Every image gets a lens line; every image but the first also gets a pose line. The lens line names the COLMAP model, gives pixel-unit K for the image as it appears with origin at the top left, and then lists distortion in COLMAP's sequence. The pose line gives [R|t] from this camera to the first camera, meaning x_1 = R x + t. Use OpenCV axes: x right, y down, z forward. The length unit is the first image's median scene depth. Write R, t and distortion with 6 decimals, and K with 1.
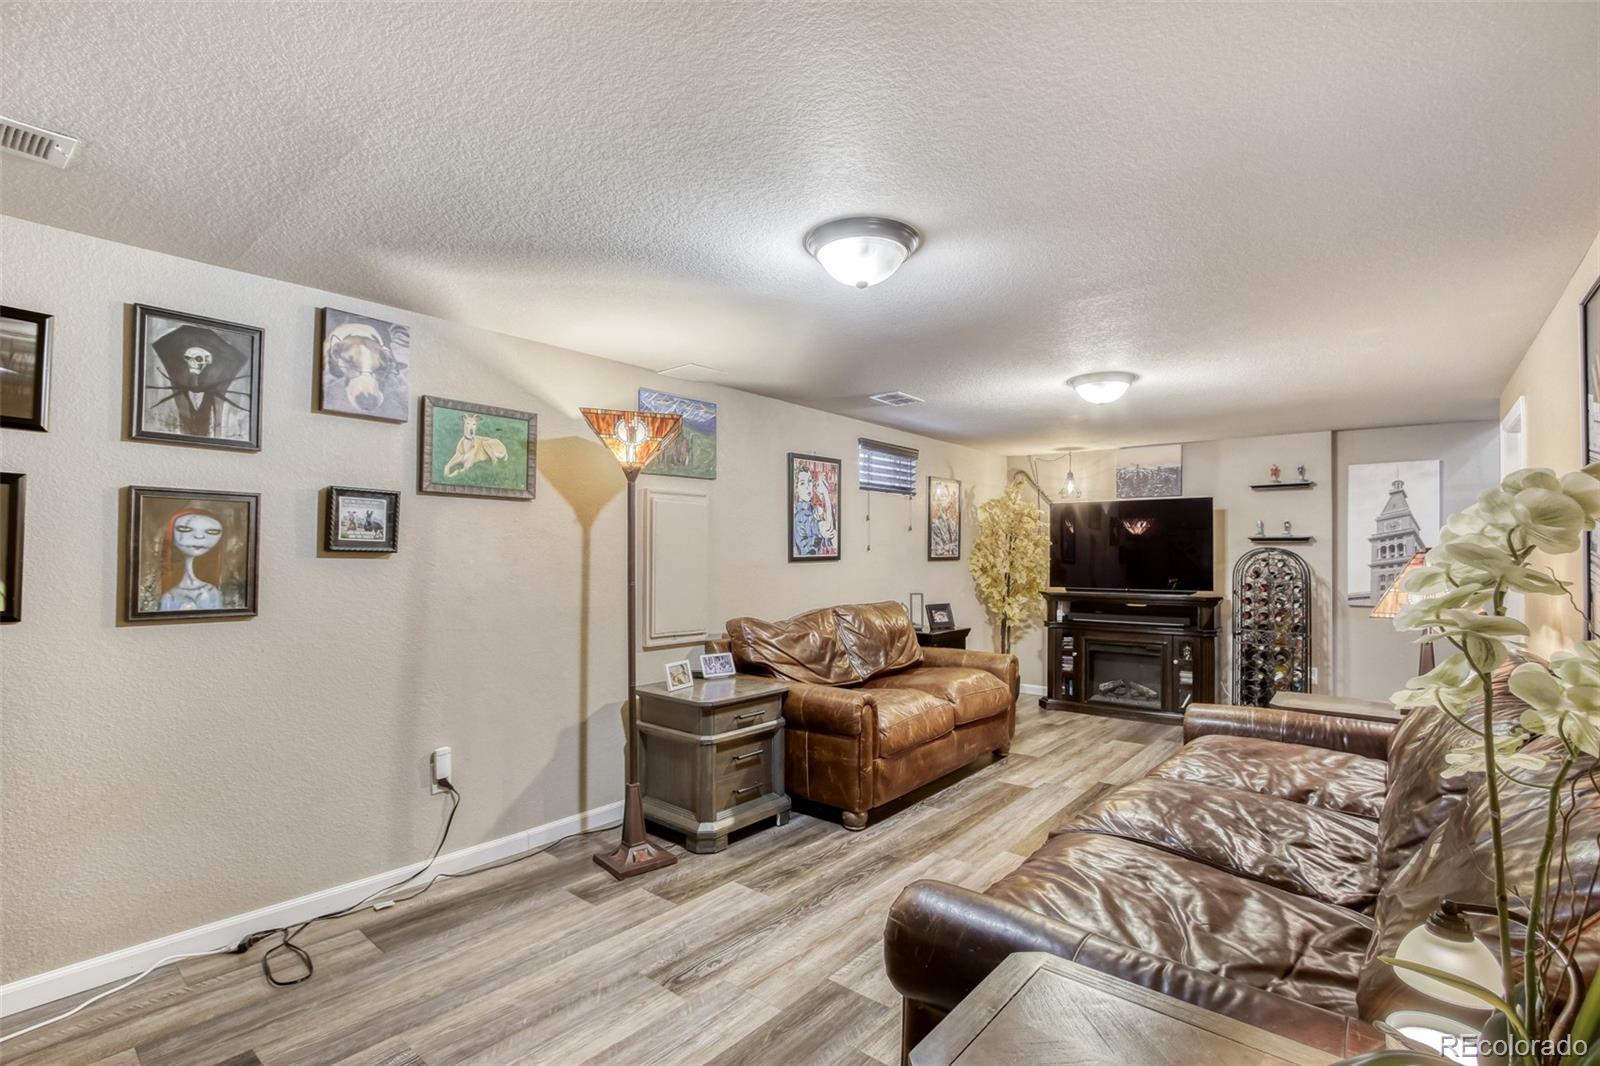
lens RADIAL K [[743.5, 0, 800.5], [0, 743.5, 537.1], [0, 0, 1]] dist [-0.014420, 0.003081]
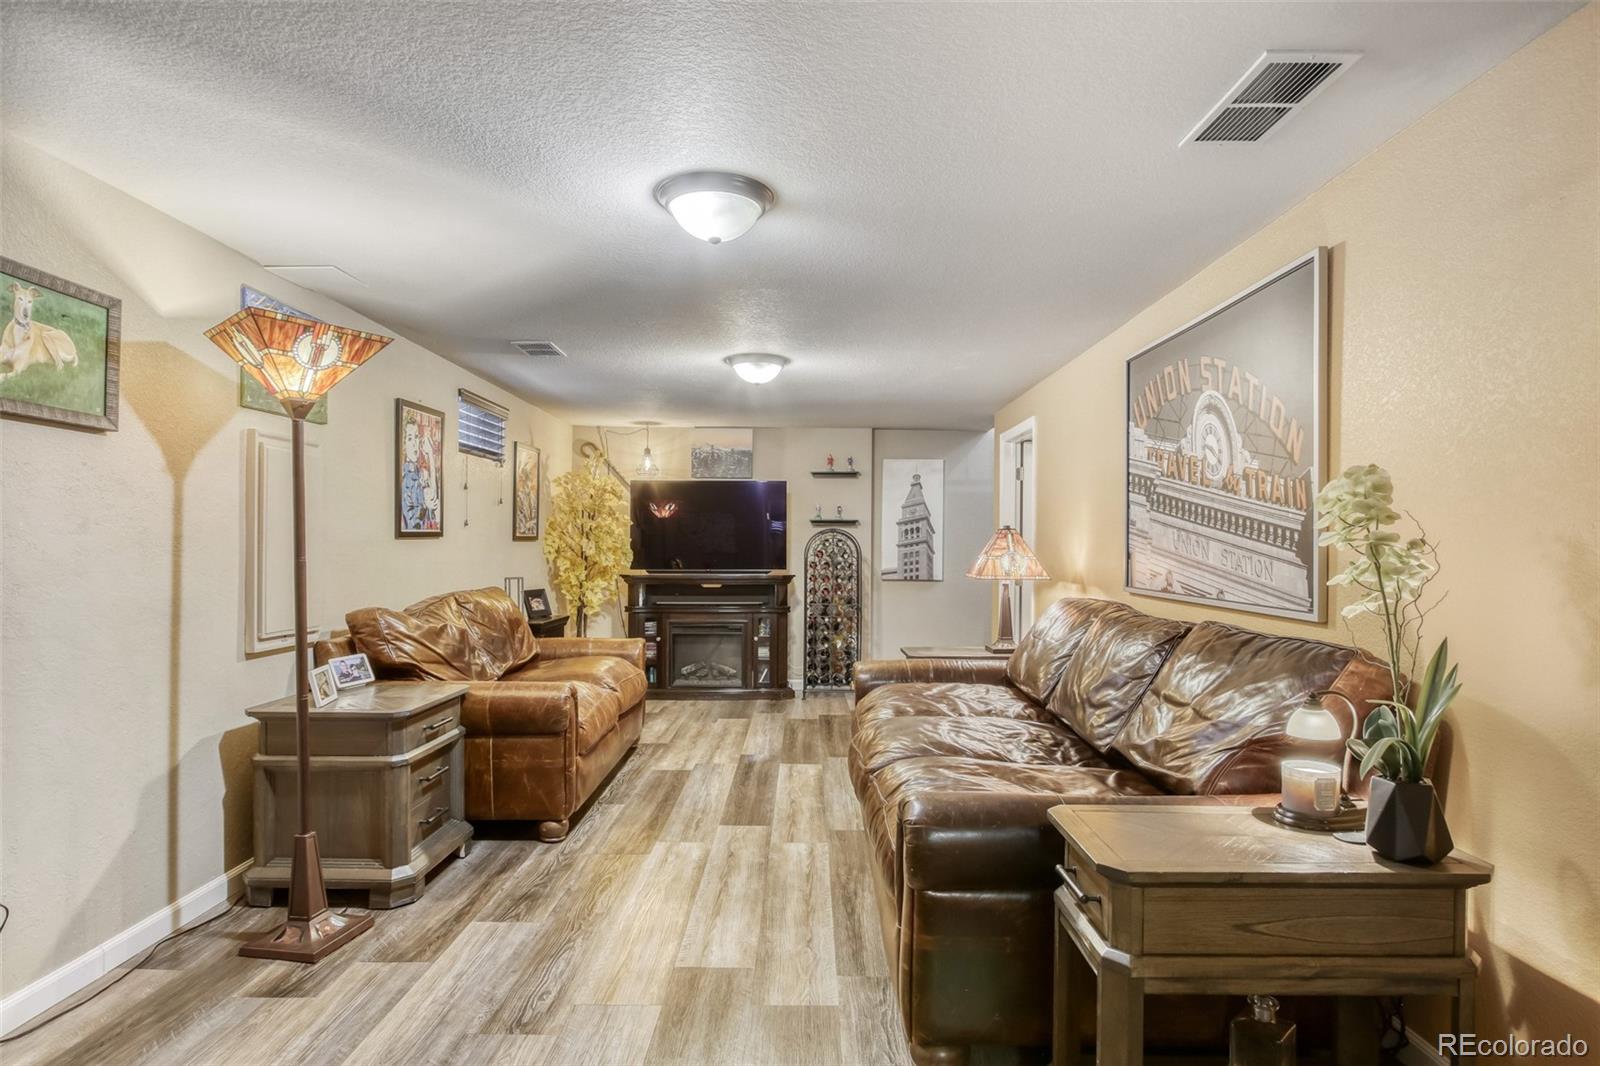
lens RADIAL K [[874.6, 0, 801.6], [0, 874.6, 532.5], [0, 0, 1]] dist [-0.001772, 0.006576]
pose [[0.772022, 0.009945, 0.635518, -0.322359], [-0.016449, 0.999855, 0.004337, 0.020029], [-0.635383, -0.013802, 0.772074, 0.024591]]
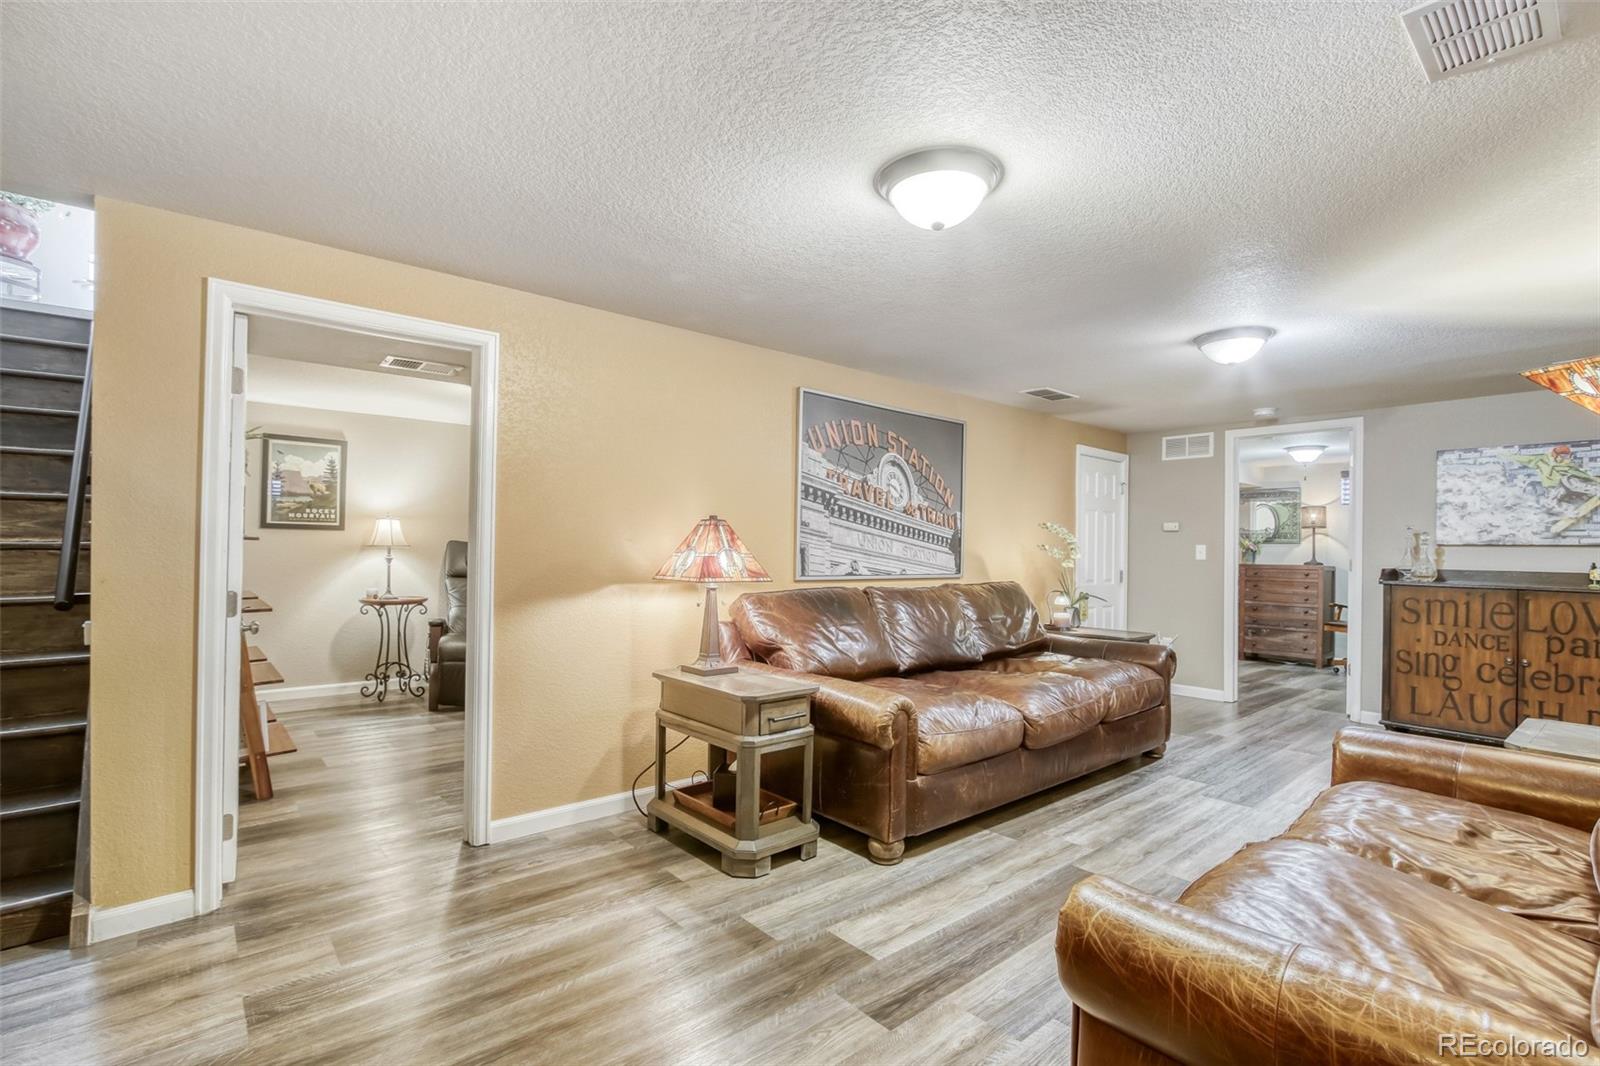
lens RADIAL K [[743.5, 0, 810.9], [0, 743.5, 540.9], [0, 0, 1]] dist [-0.014420, 0.003081]
pose [[-0.988272, -0.015036, 0.151964, 0.467071], [-0.019714, 0.999375, -0.029329, 0.063612], [-0.151428, -0.031981, -0.987951, 1.660474]]
